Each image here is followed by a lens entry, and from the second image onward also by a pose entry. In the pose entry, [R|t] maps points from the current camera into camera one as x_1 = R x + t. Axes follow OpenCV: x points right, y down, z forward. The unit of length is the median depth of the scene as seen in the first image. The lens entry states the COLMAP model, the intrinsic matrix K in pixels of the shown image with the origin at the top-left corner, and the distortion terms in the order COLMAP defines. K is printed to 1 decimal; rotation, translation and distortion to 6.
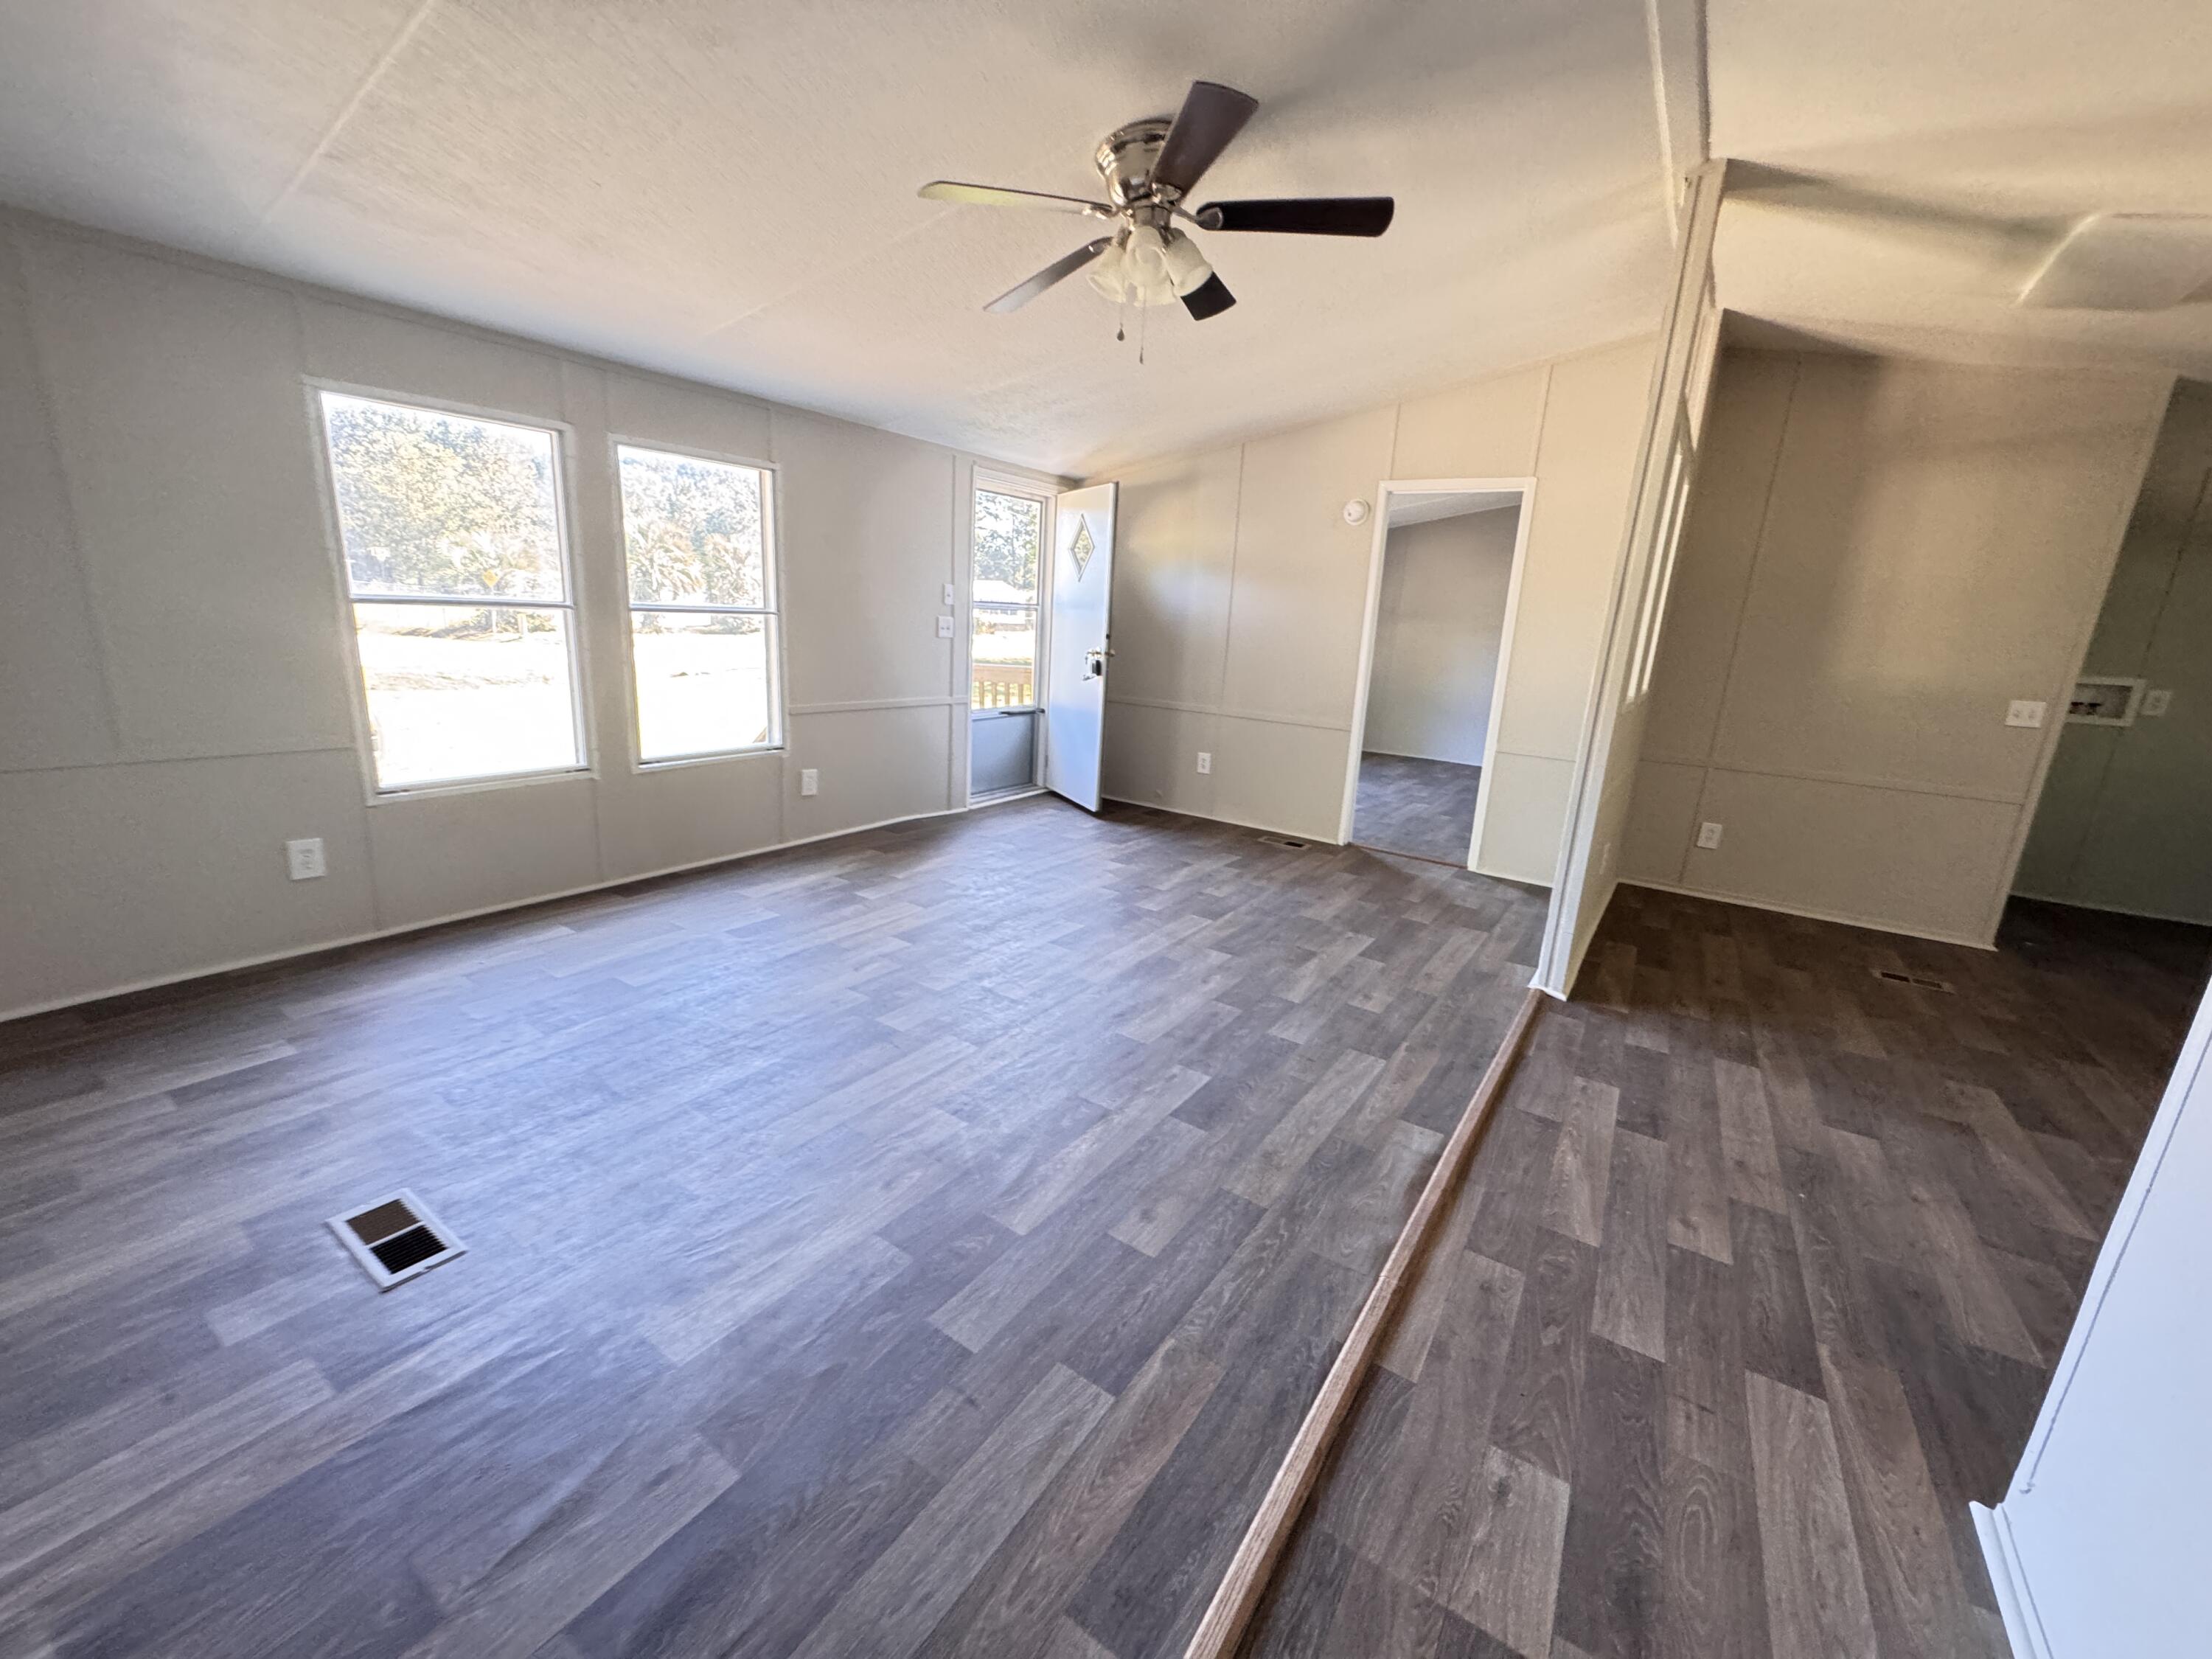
lens RADIAL K [[878.5, 0, 1101.6], [0, 878.5, 824.0], [0, 0, 1]] dist [-0.003031, 0.000314]
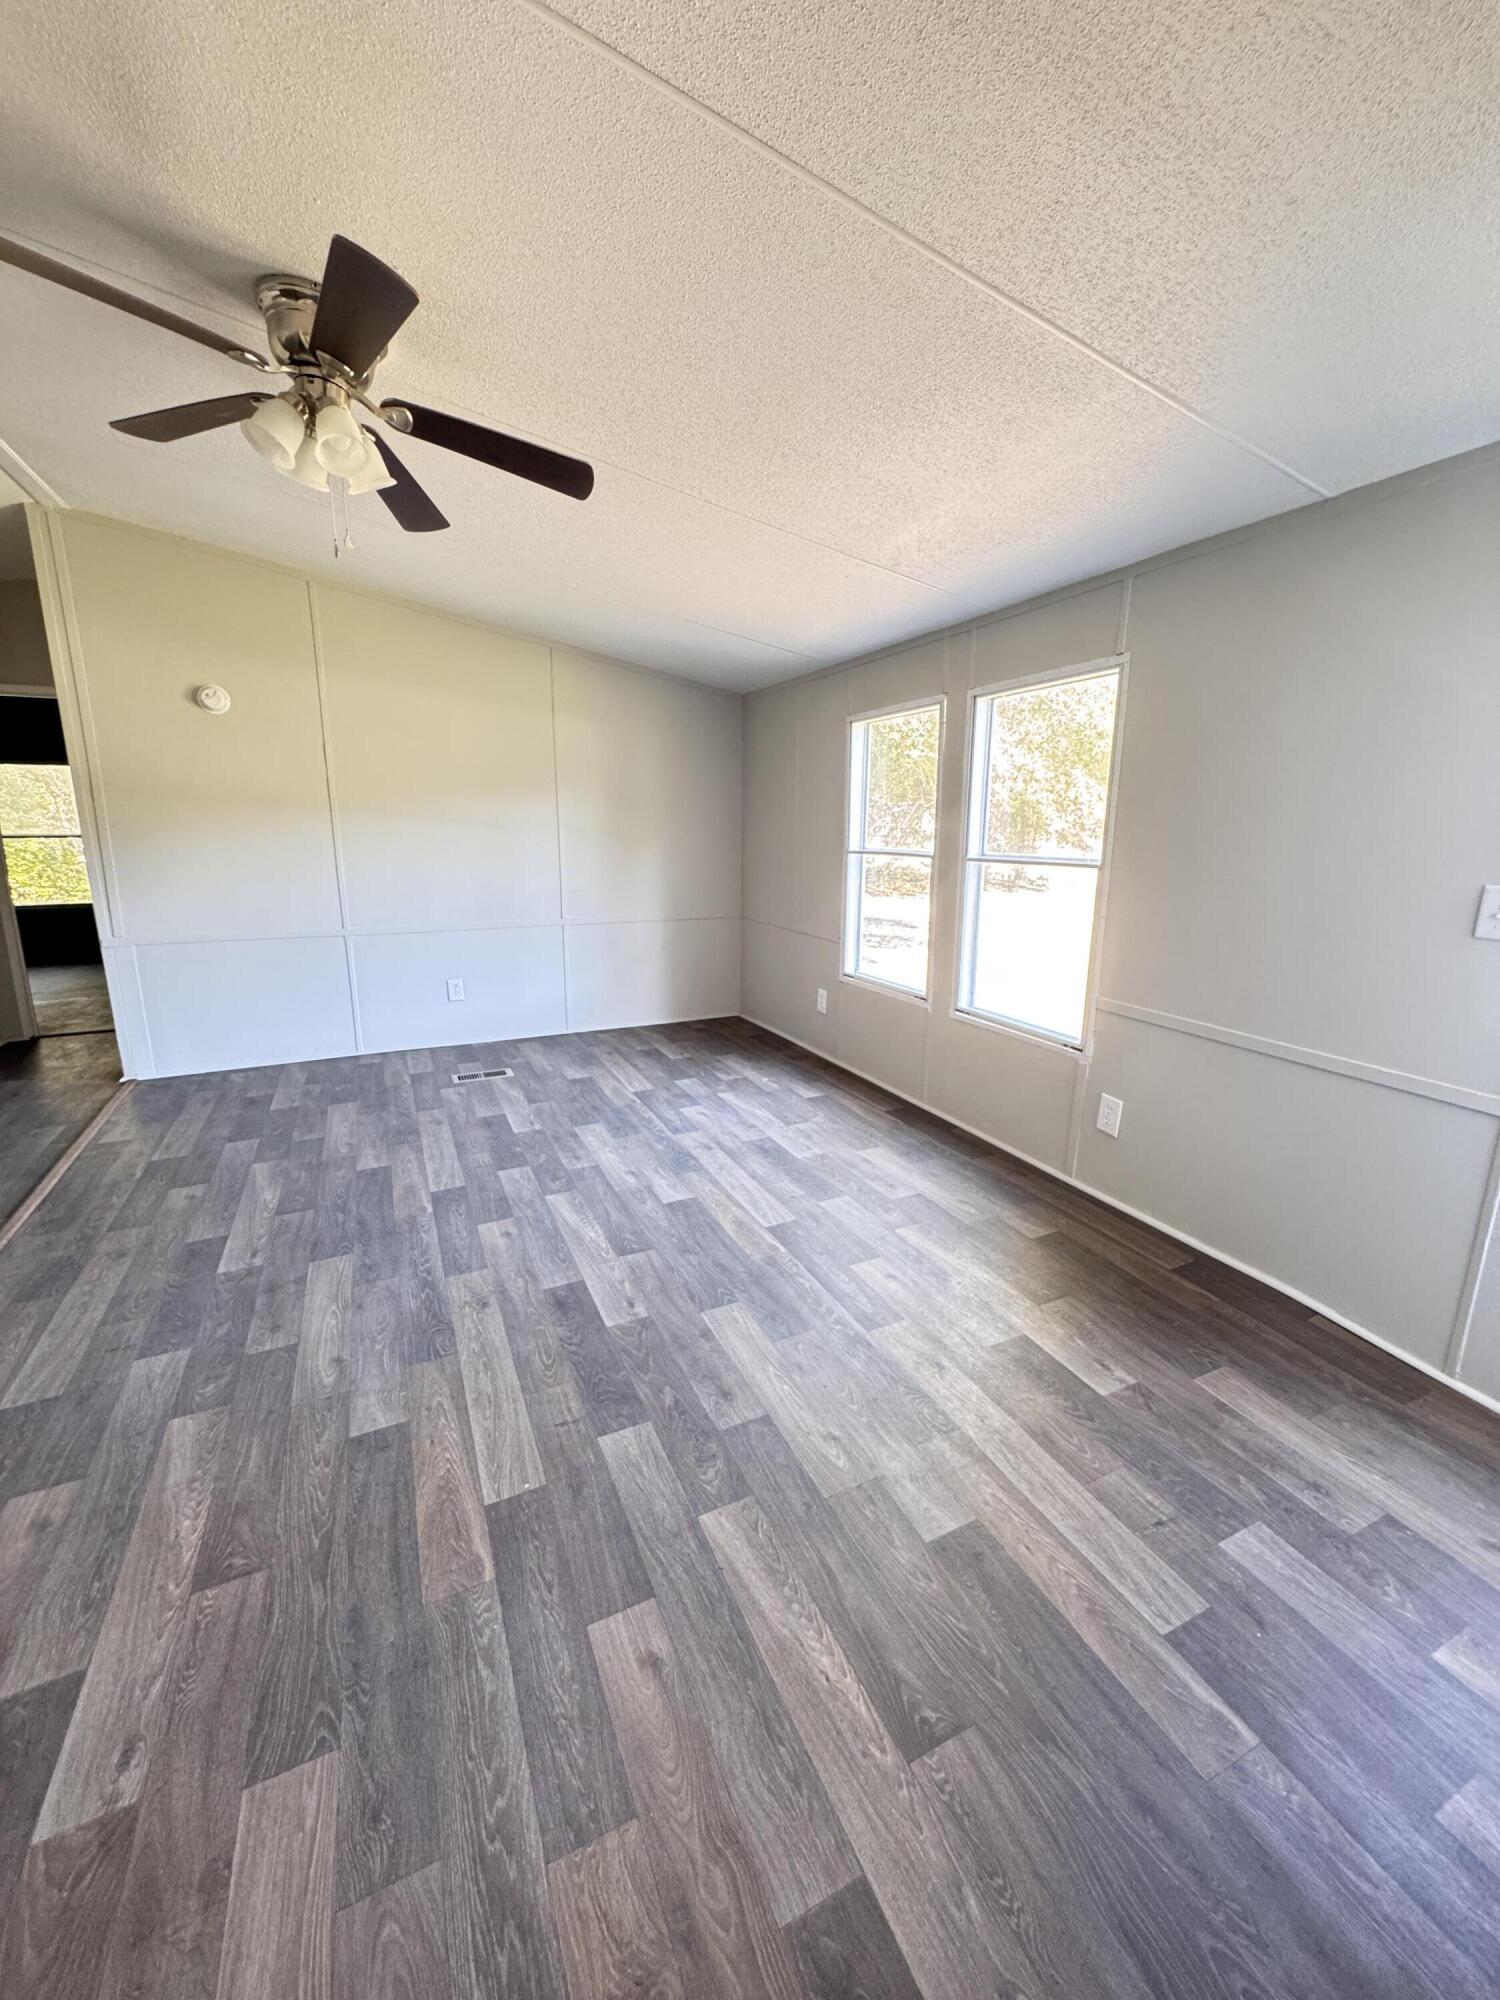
lens RADIAL K [[794.3, 0, 751.7], [0, 794.3, 998.7], [0, 0, 1]] dist [-0.003031, 0.000314]
pose [[-0.500687, 0.129836, -0.855836, 0.579451], [-0.236822, 0.930421, 0.279699, -0.434423], [0.832603, 0.342723, -0.435101, 1.854864]]
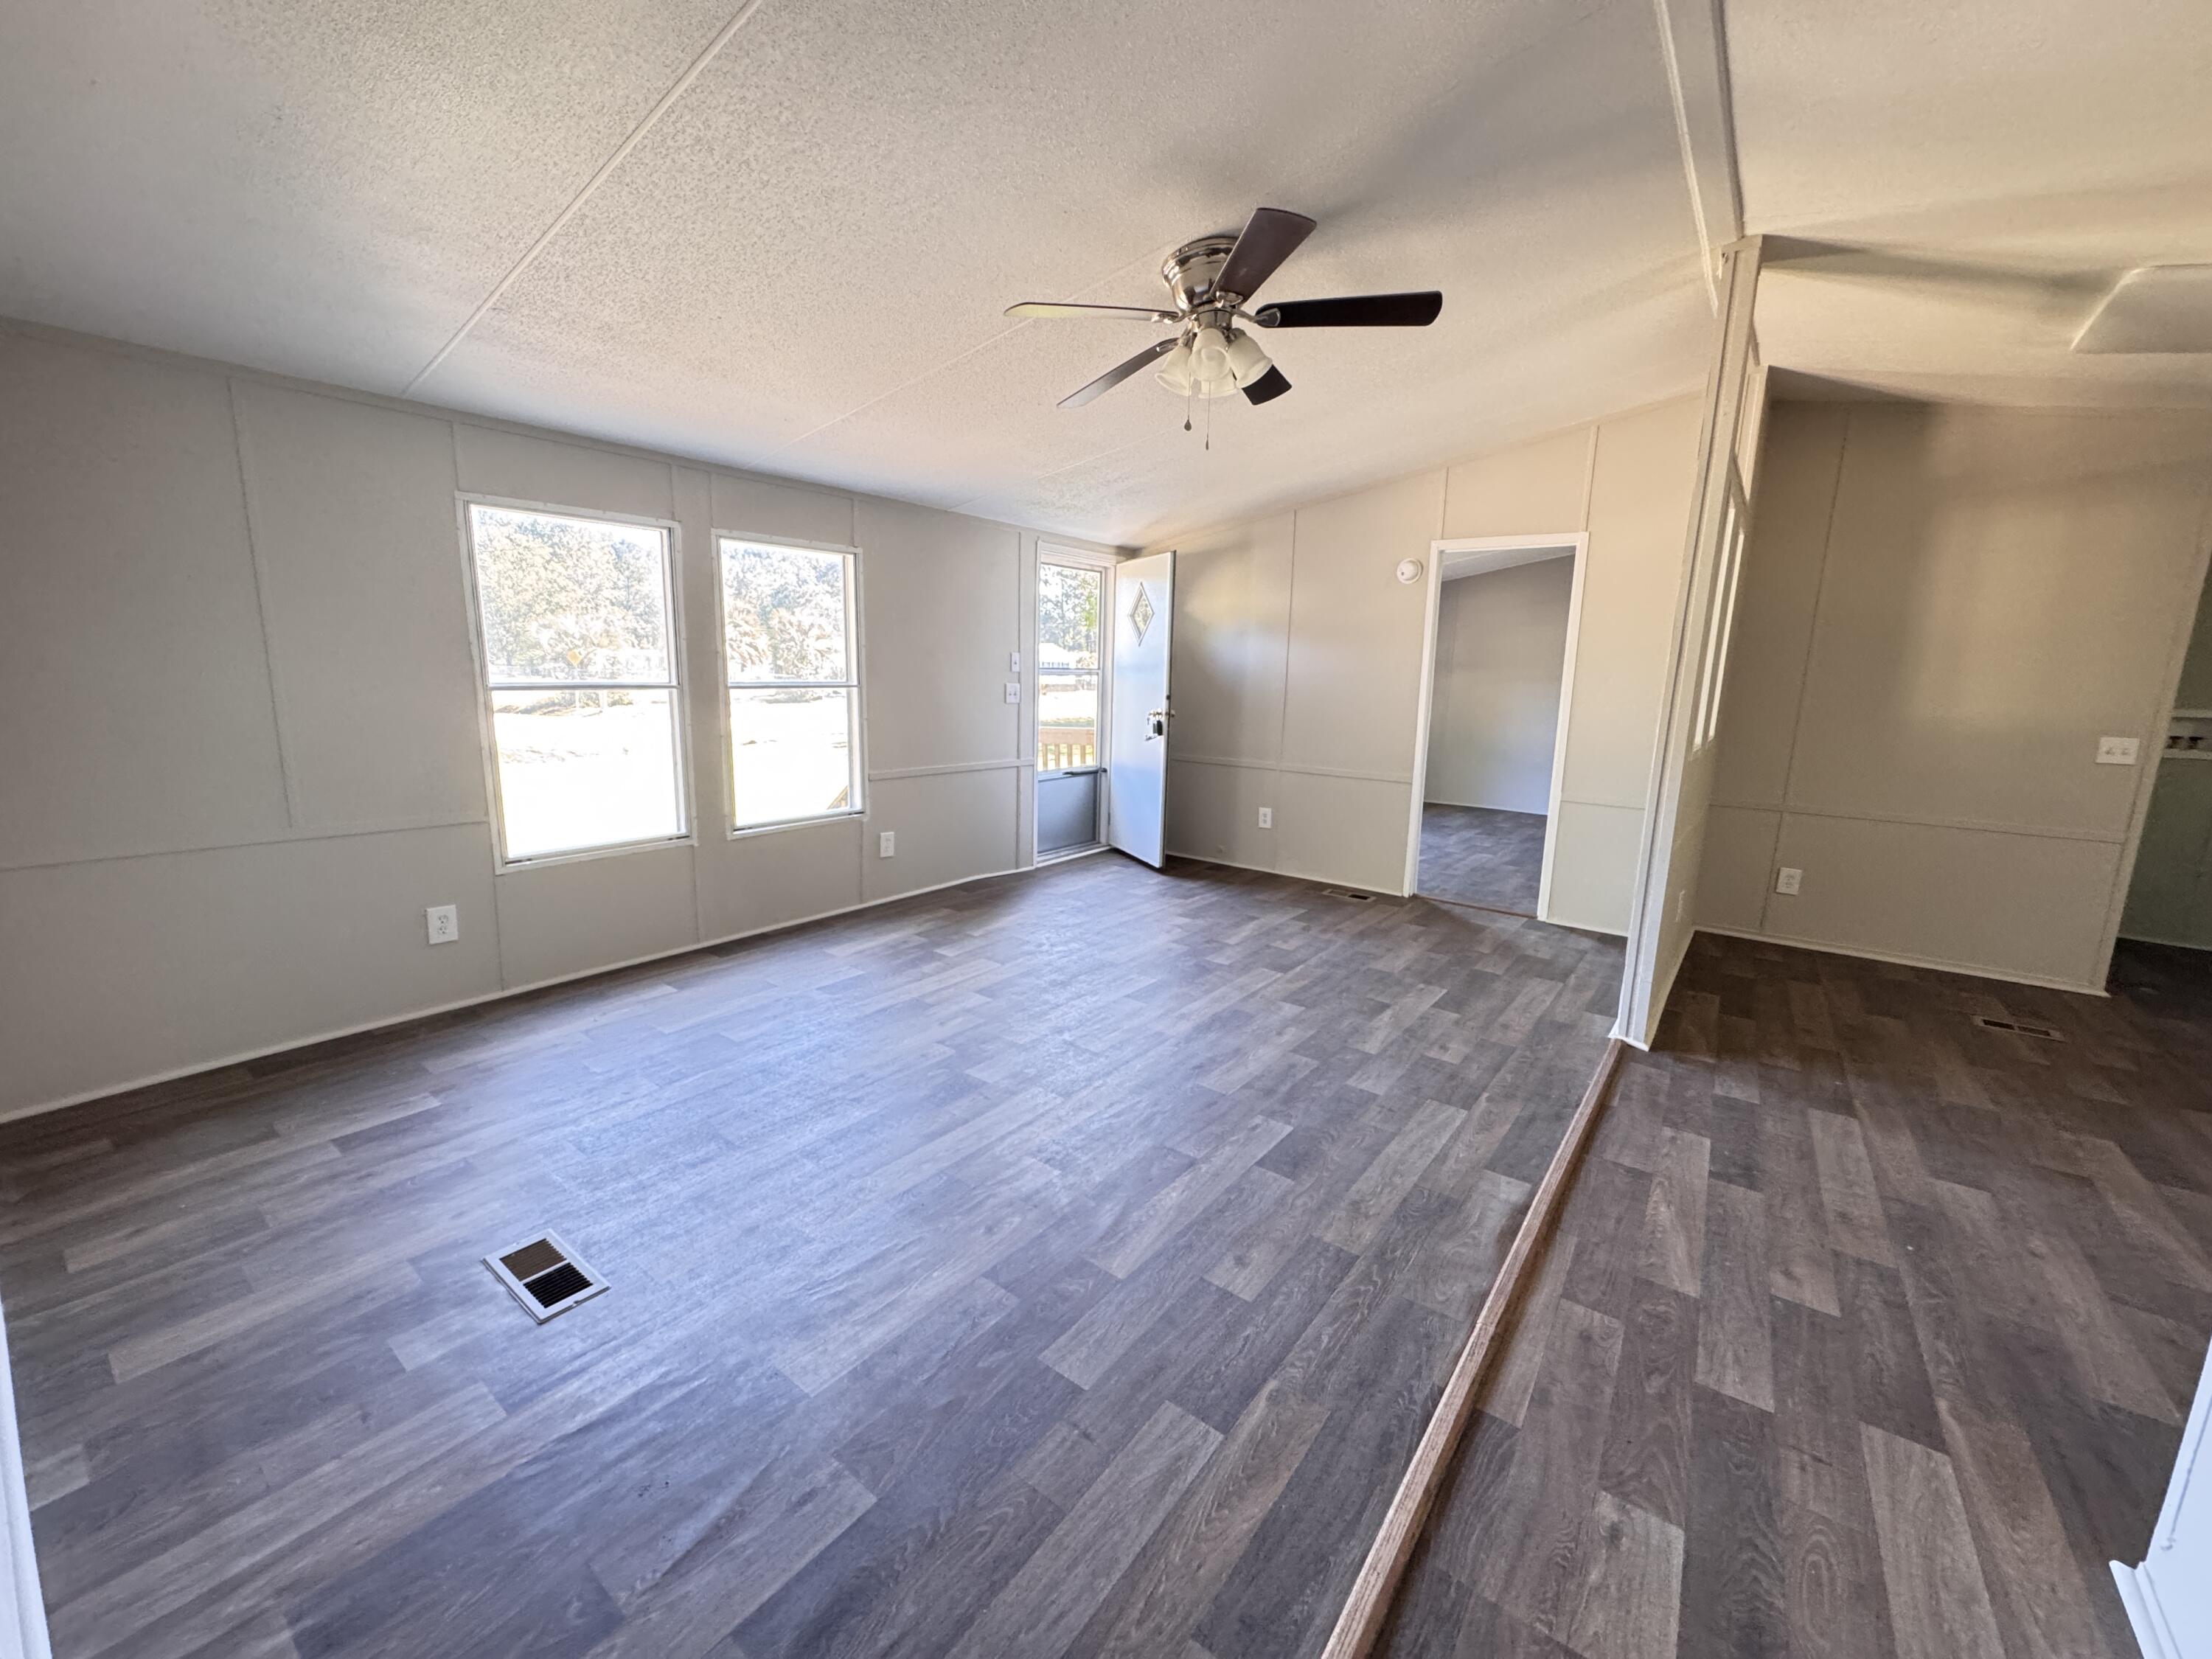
lens RADIAL K [[878.5, 0, 1101.6], [0, 878.5, 824.0], [0, 0, 1]] dist [-0.003031, 0.000314]
pose [[0.998119, -0.020660, -0.057716, -0.031714], [0.016946, 0.997799, -0.064104, -0.001176], [0.058914, 0.063006, 0.996273, -0.050318]]
